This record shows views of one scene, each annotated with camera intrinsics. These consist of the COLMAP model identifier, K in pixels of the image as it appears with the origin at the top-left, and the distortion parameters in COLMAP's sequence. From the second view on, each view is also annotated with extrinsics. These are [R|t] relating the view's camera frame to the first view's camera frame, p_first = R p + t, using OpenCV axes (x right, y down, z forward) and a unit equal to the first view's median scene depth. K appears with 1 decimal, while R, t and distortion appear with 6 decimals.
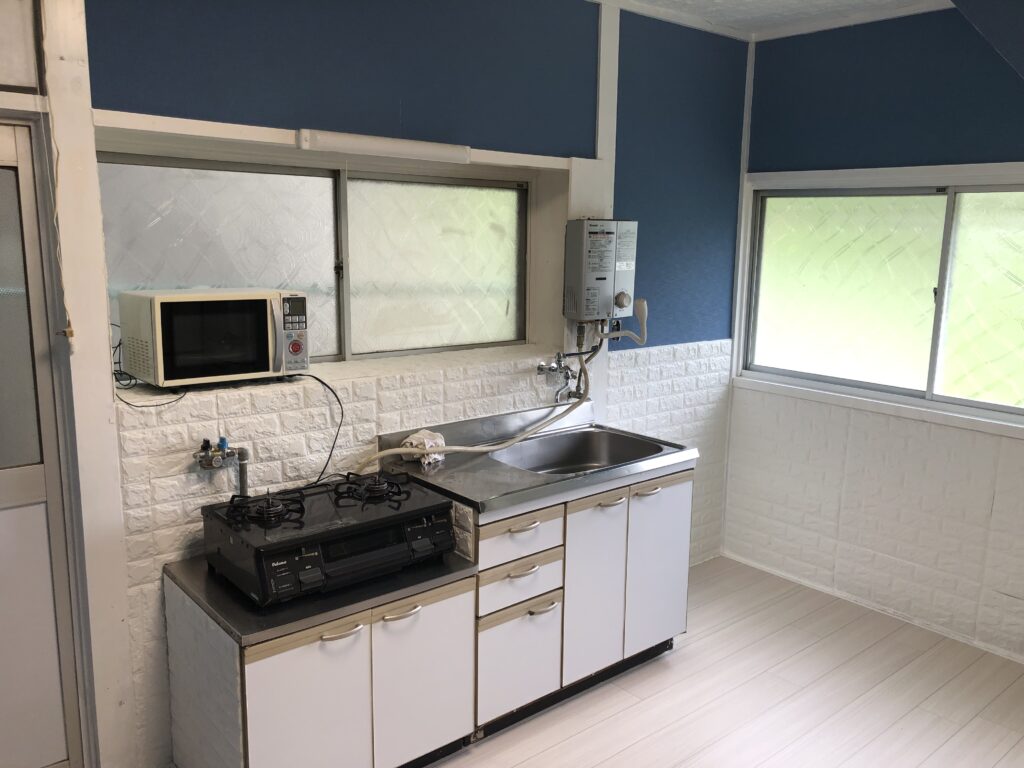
lens RADIAL K [[840.2, 0, 513.0], [0, 840.2, 380.4], [0, 0, 1]] dist [0.006041, -0.003751]
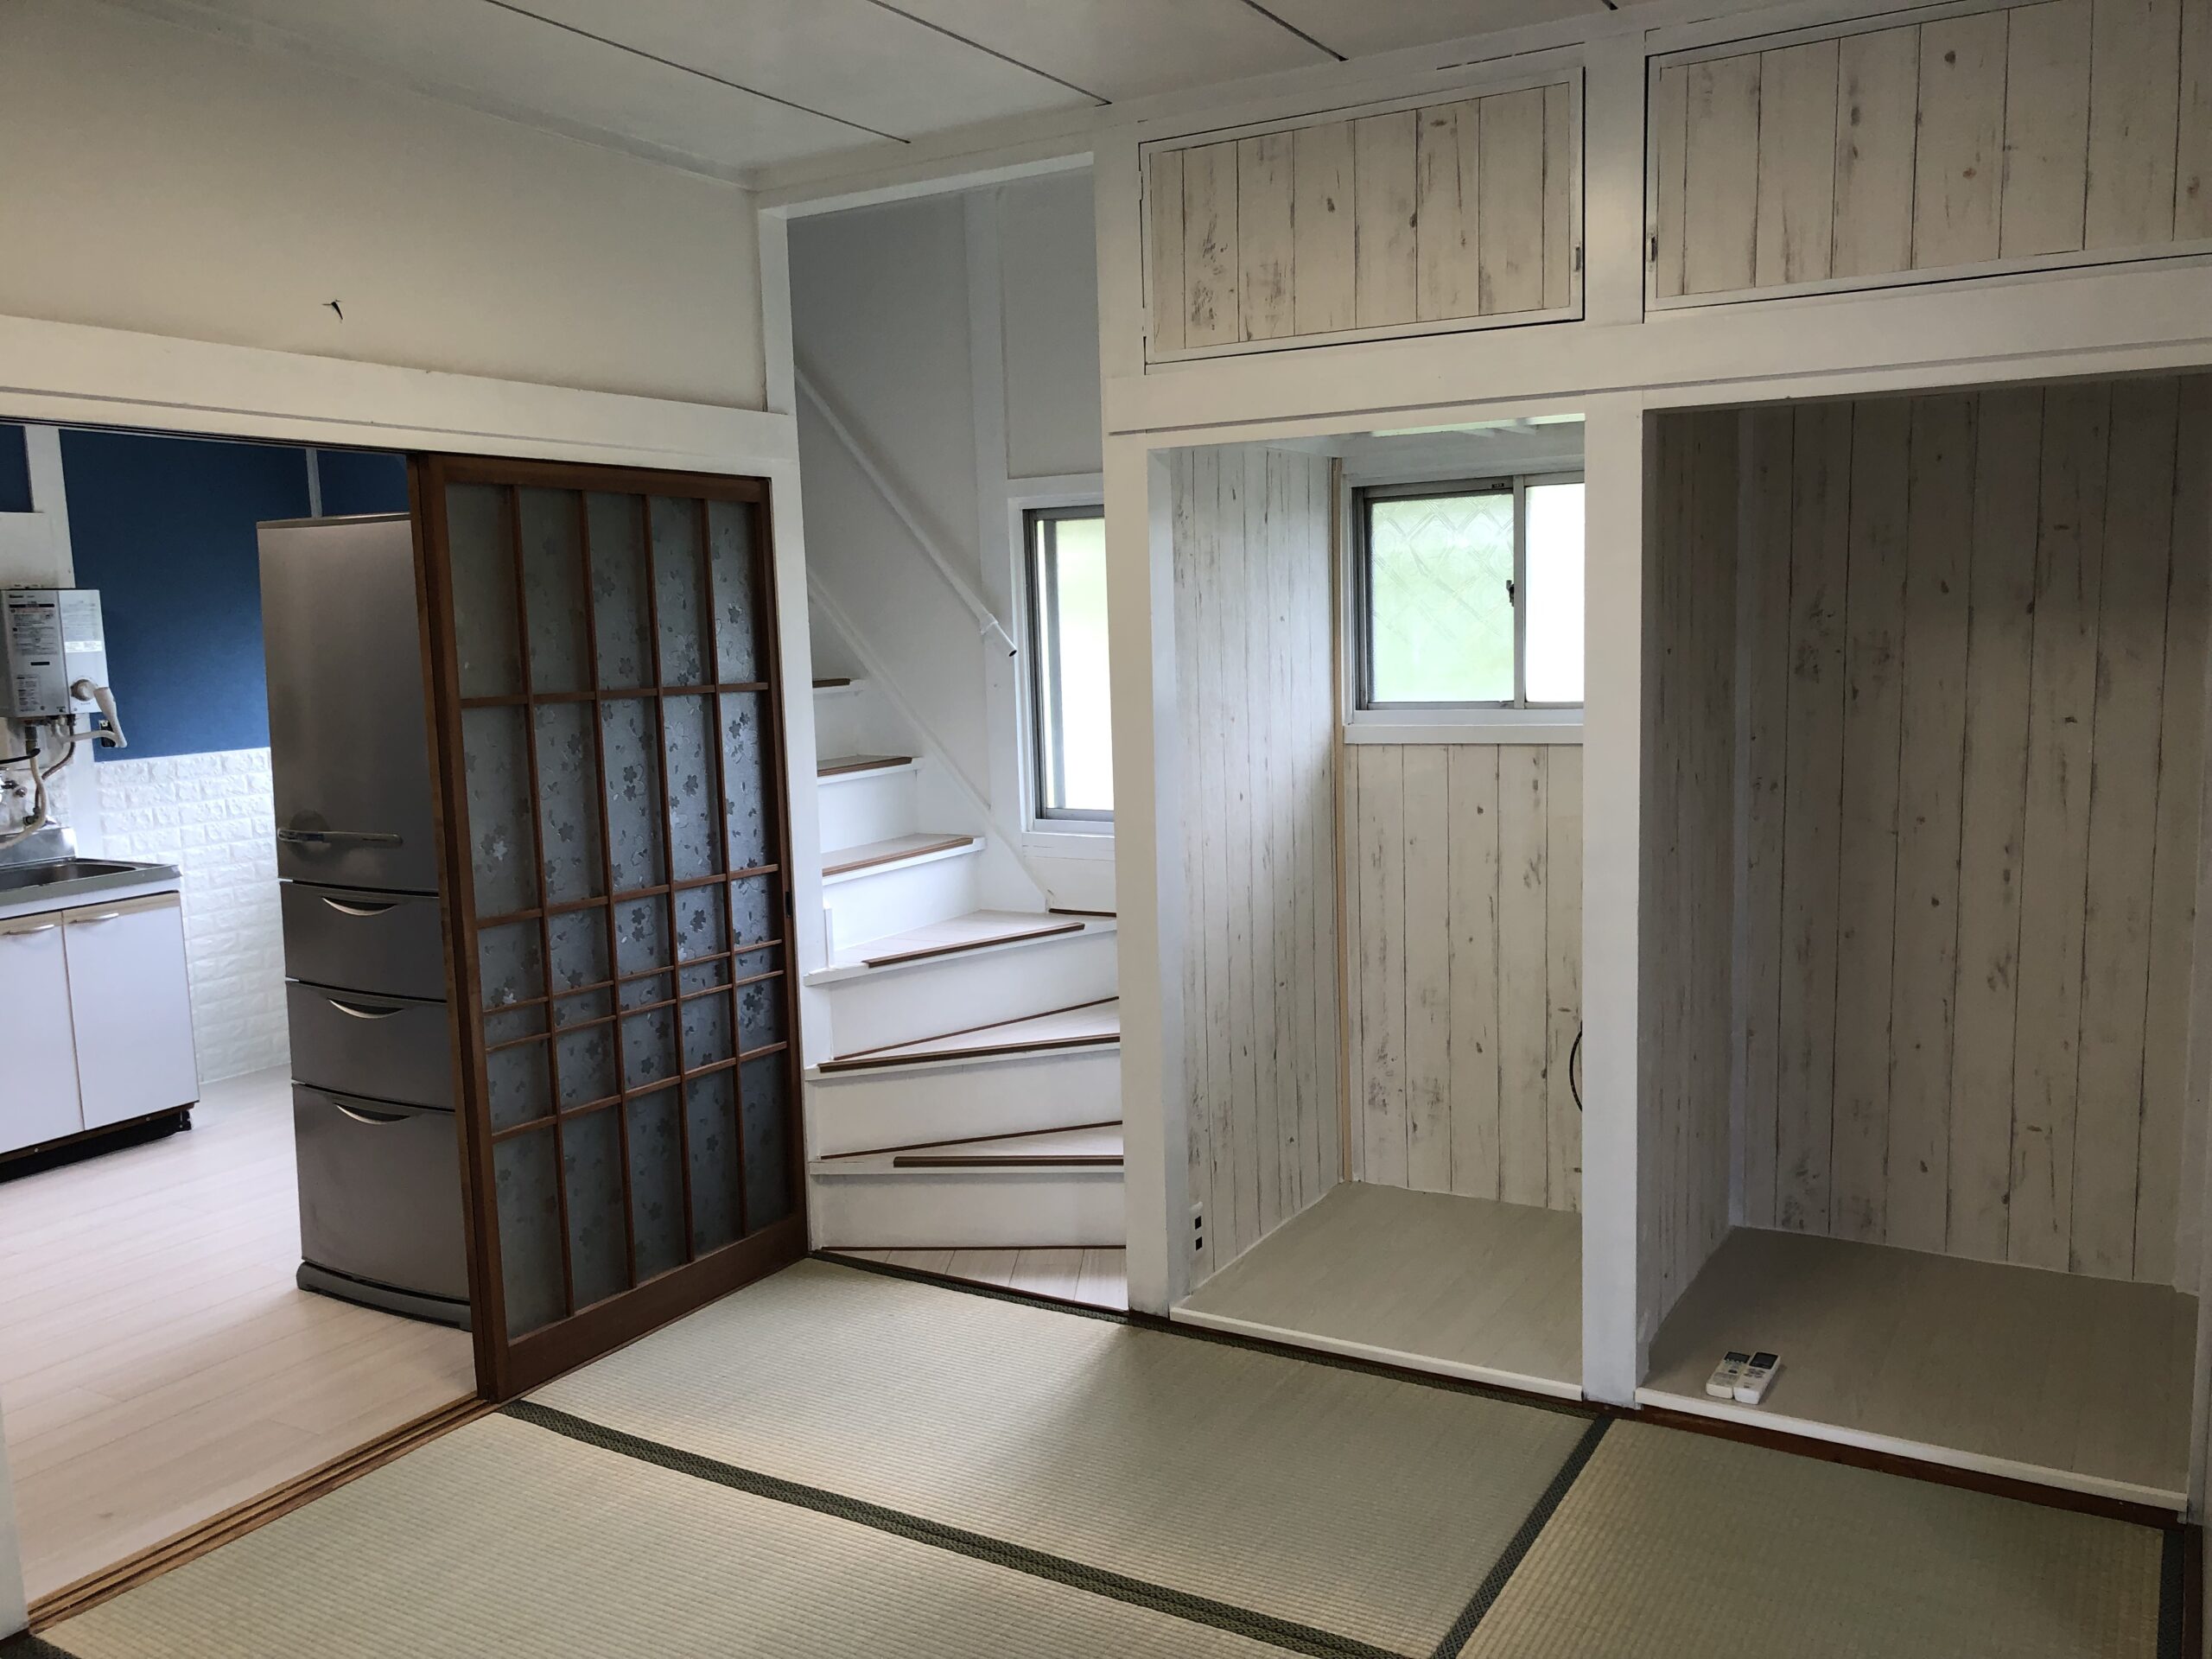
lens RADIAL K [[1815.0, 0, 1105.1], [0, 1815.0, 843.7], [0, 0, 1]] dist [0.006041, -0.003751]
pose [[0.938308, -0.081270, 0.336116, 0.434988], [0.093613, 0.995394, -0.020655, 0.166250], [-0.332889, 0.050845, 0.941594, -0.876279]]
